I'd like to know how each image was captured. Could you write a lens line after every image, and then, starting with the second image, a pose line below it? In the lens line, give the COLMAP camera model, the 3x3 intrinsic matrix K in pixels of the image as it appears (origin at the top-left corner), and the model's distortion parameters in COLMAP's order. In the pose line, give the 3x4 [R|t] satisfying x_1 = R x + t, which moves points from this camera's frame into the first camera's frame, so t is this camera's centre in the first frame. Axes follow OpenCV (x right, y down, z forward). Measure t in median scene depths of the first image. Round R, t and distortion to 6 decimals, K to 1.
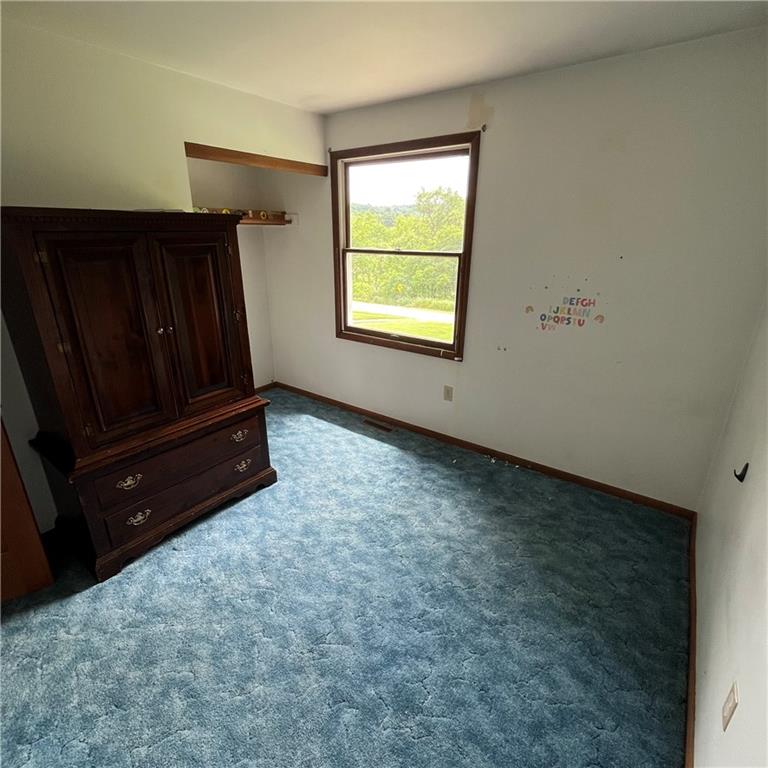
lens RADIAL K [[412.8, 0, 382.7], [0, 412.8, 380.7], [0, 0, 1]] dist [0.000822, -0.002288]
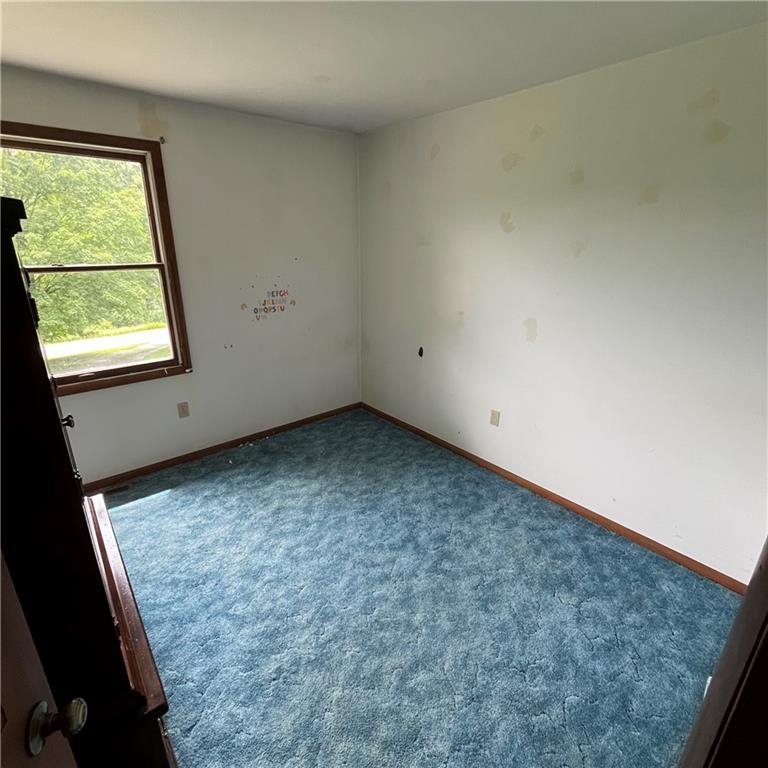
lens RADIAL K [[412.8, 0, 382.7], [0, 412.8, 380.7], [0, 0, 1]] dist [0.000822, -0.002288]
pose [[0.232670, -0.318359, 0.918974, -0.735958], [0.325872, 0.915804, 0.234755, -0.130636], [-0.916336, 0.244847, 0.316824, 0.321820]]
